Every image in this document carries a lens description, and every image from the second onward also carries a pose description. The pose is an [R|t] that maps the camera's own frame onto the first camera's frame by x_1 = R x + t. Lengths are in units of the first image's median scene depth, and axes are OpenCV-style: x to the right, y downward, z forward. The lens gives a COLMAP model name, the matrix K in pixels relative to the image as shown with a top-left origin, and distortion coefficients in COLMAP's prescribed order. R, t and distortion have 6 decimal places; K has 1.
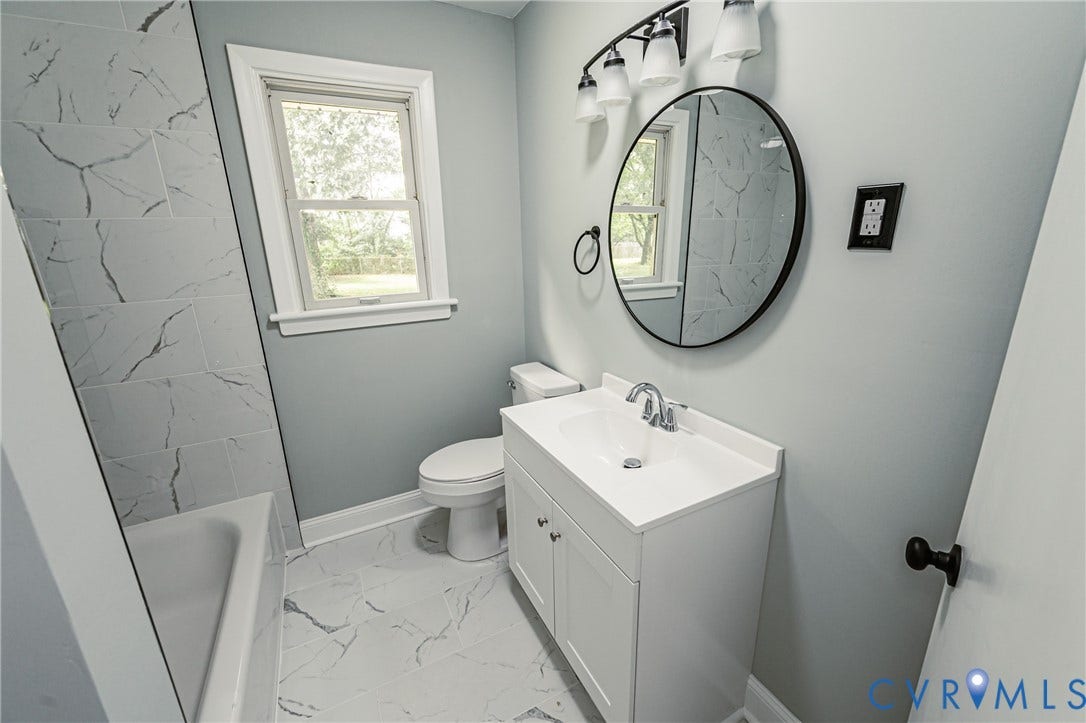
lens RADIAL K [[432.4, 0, 540.9], [0, 432.4, 357.4], [0, 0, 1]] dist [0.000141, 0.000351]
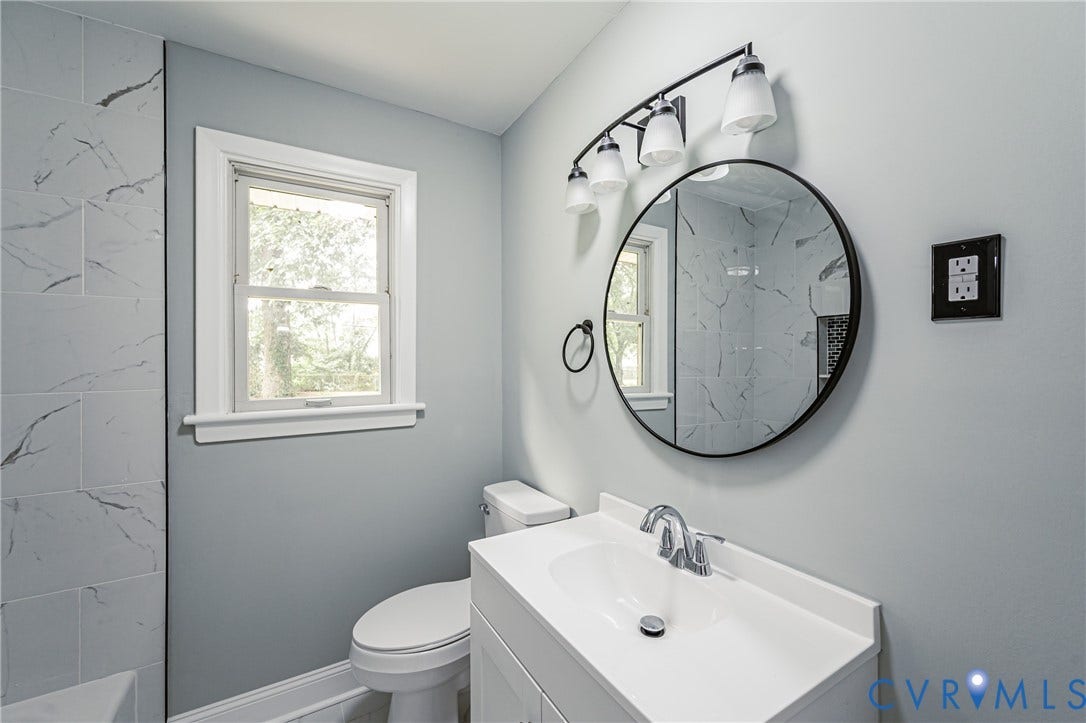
lens RADIAL K [[432.4, 0, 540.9], [0, 432.4, 357.4], [0, 0, 1]] dist [0.000141, 0.000351]
pose [[0.998234, 0.020286, 0.055831, -0.015519], [-0.004197, 0.961619, -0.274356, 0.014051], [-0.059254, 0.273637, 0.960006, 0.160588]]
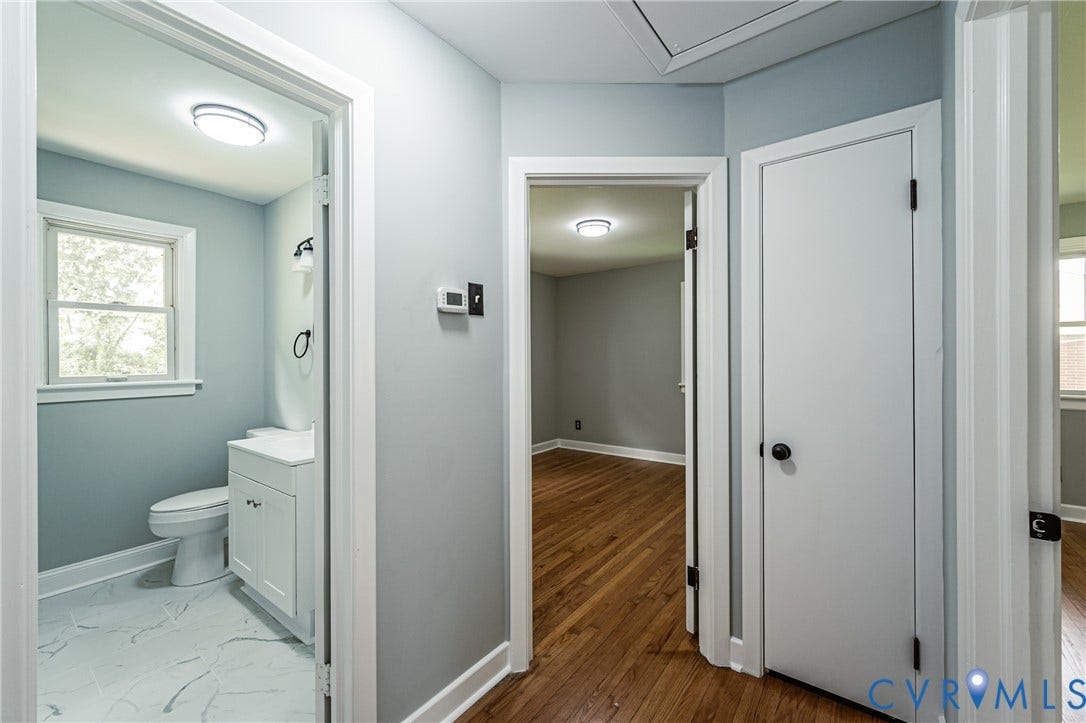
lens RADIAL K [[432.4, 0, 540.9], [0, 432.4, 357.4], [0, 0, 1]] dist [0.000141, 0.000351]
pose [[0.901577, 0.021496, 0.432084, 0.199962], [0.097311, 0.963094, -0.250960, 0.277925], [-0.421532, 0.268306, 0.866212, -0.722745]]
